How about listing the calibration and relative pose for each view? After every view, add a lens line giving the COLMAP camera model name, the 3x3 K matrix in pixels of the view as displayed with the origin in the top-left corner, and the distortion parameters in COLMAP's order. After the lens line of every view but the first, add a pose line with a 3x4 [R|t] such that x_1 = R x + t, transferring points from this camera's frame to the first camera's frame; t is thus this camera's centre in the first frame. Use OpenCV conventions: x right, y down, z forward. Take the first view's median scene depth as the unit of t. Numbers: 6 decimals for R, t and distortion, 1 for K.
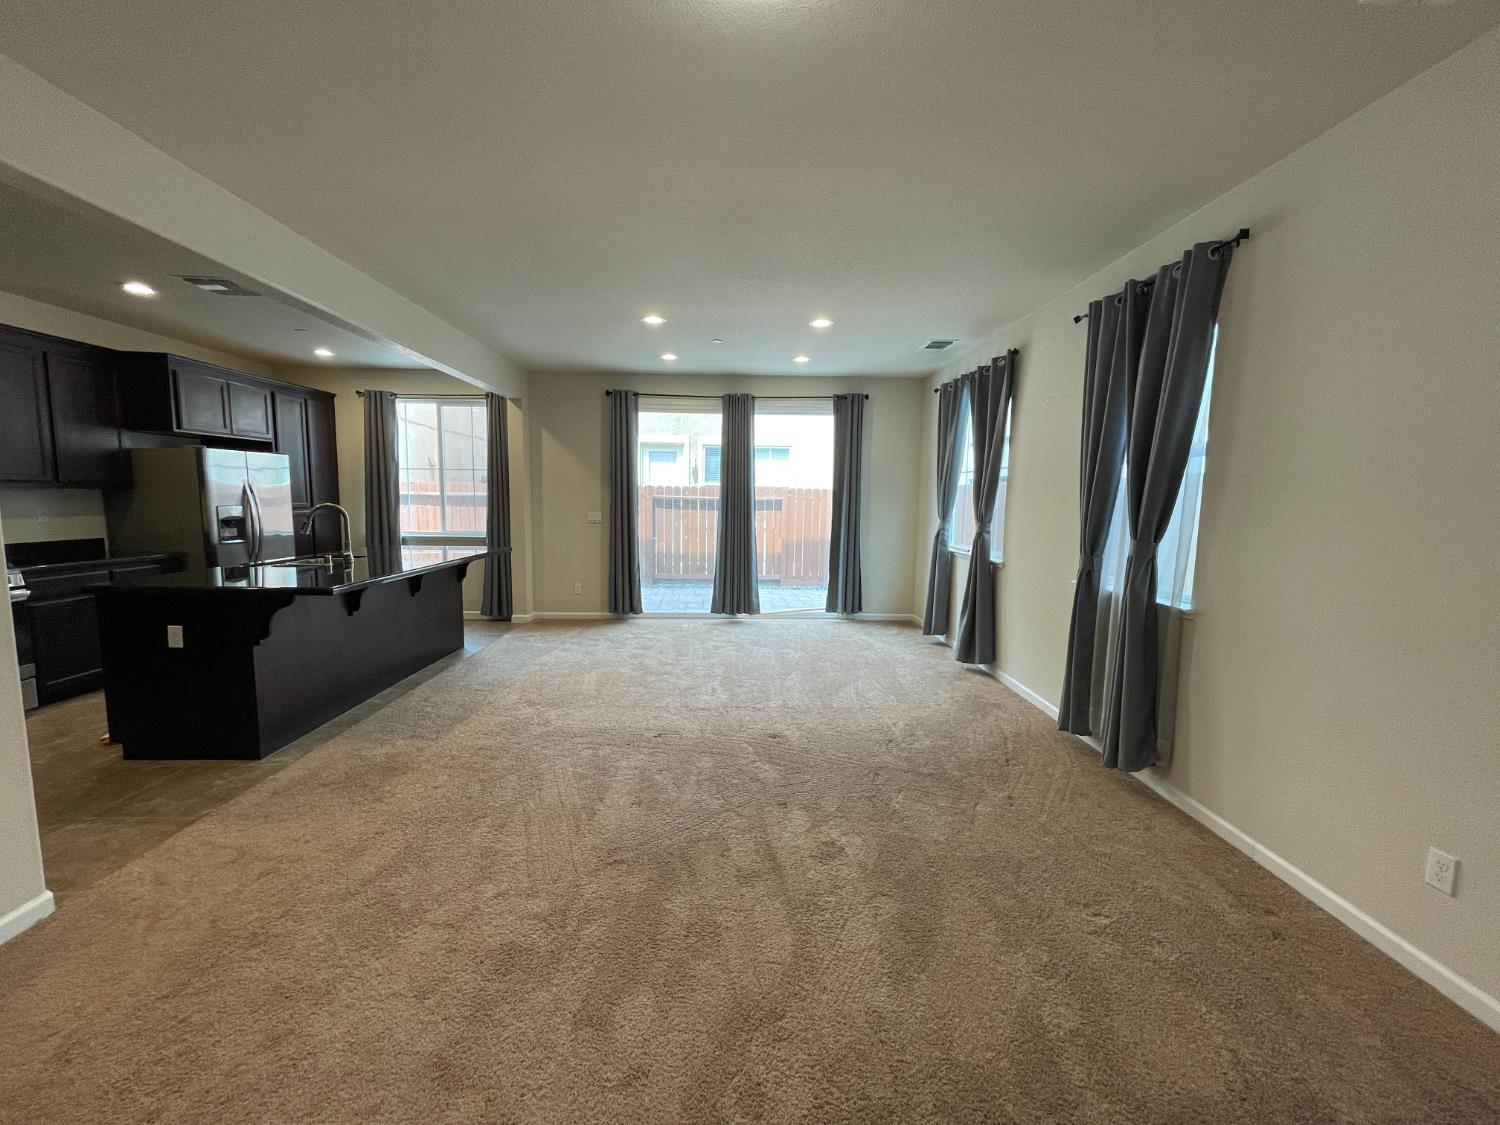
lens RADIAL K [[603.5, 0, 752.8], [0, 603.5, 559.8], [0, 0, 1]] dist [-0.001537, -0.000244]
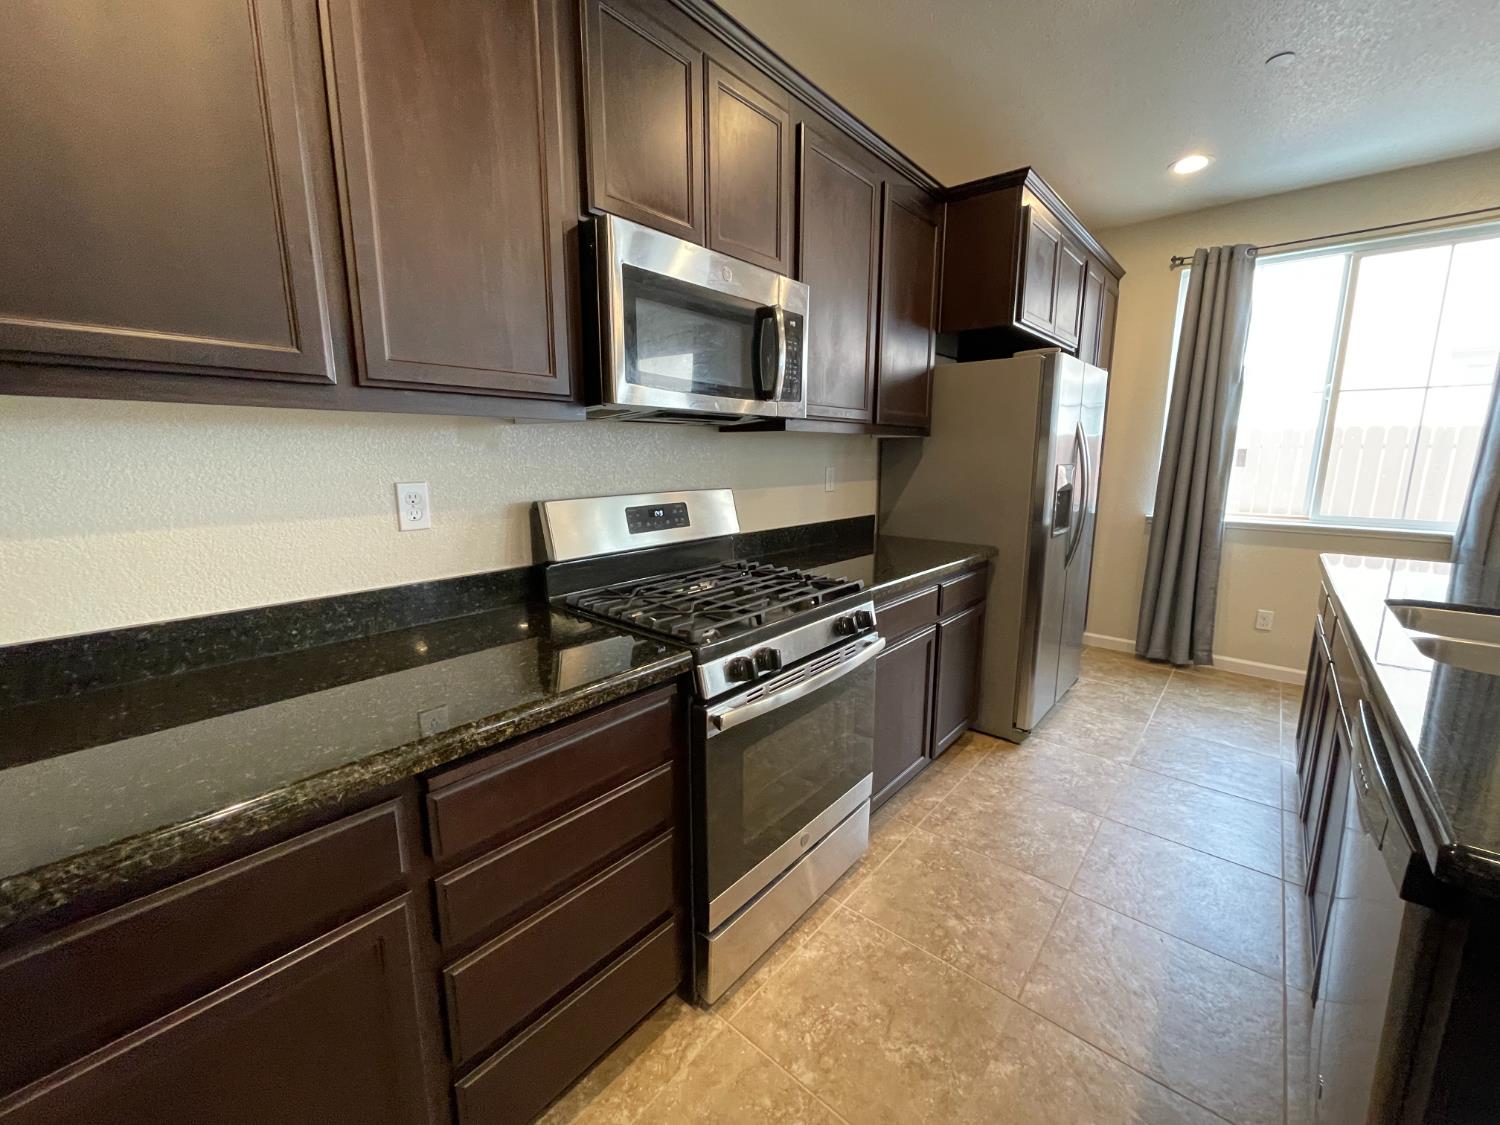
lens RADIAL K [[603.5, 0, 754.9], [0, 603.5, 562.0], [0, 0, 1]] dist [-0.001537, -0.000244]
pose [[0.742355, 0.104689, -0.661777, -0.611771], [-0.060391, 0.994152, 0.089524, -0.030272], [0.667279, -0.026493, 0.744336, 0.357970]]
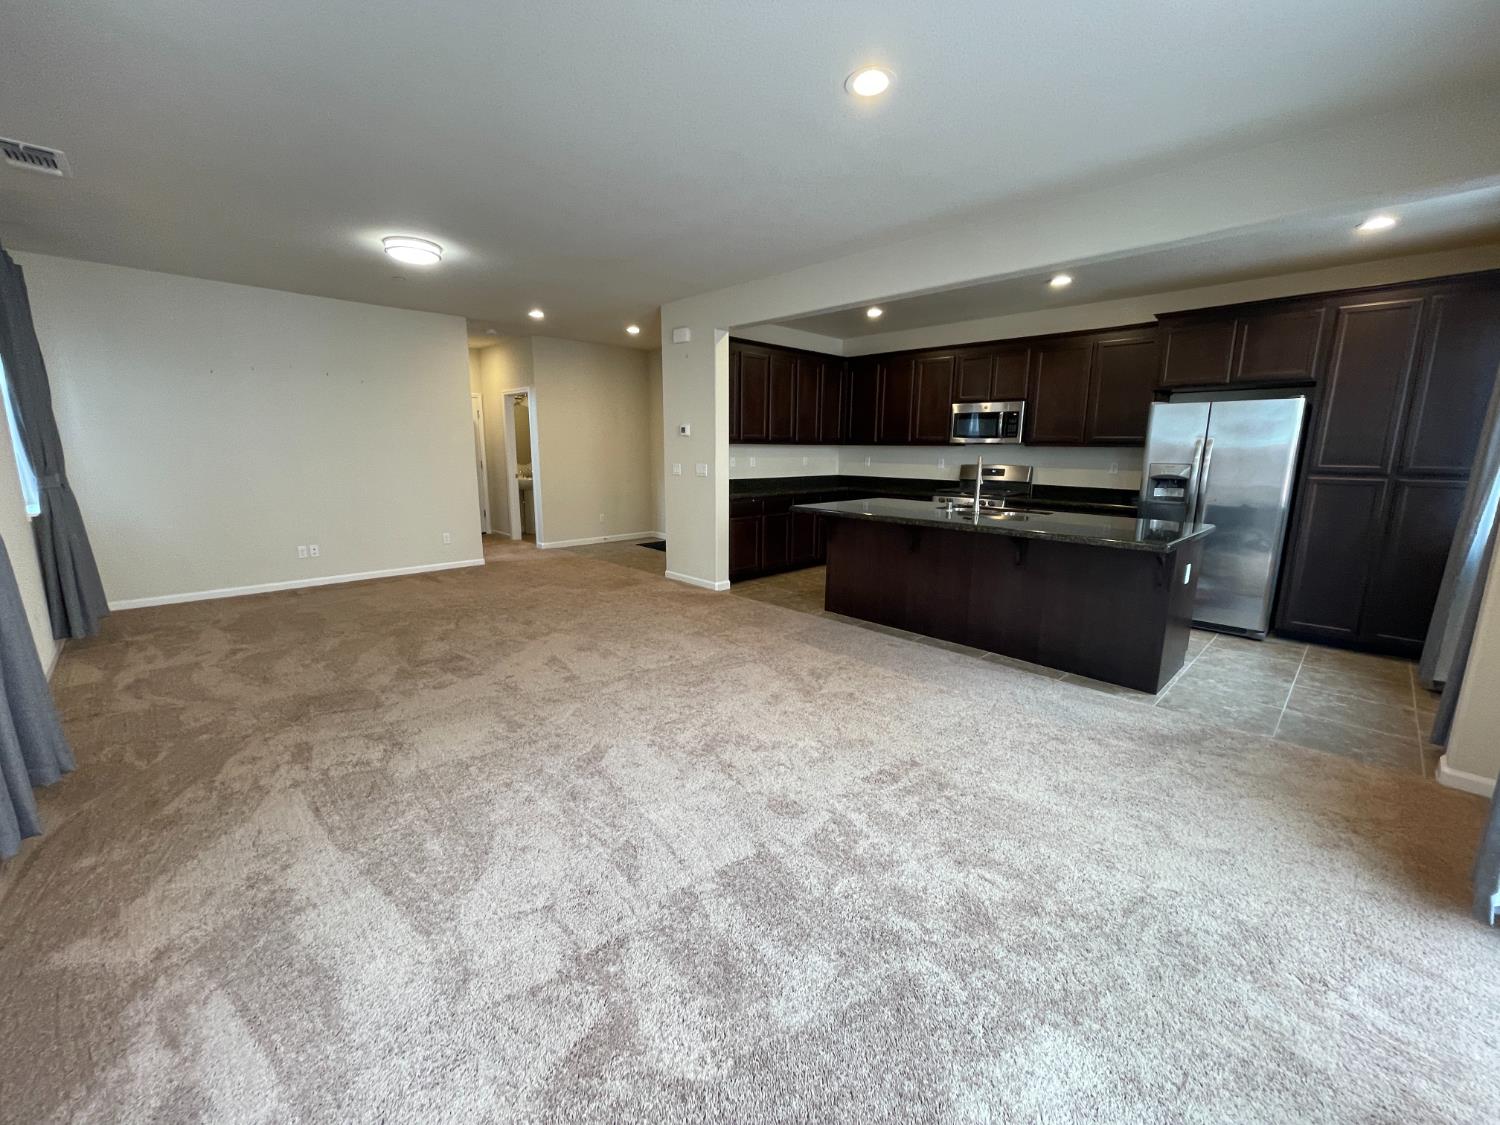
lens RADIAL K [[603.5, 0, 751.2], [0, 603.5, 557.0], [0, 0, 1]] dist [-0.001537, -0.000244]
pose [[-0.737912, 0.099967, -0.667452, 0.220952], [-0.091556, 0.964999, 0.245753, -0.103900], [0.668657, 0.242454, -0.702932, 1.086452]]
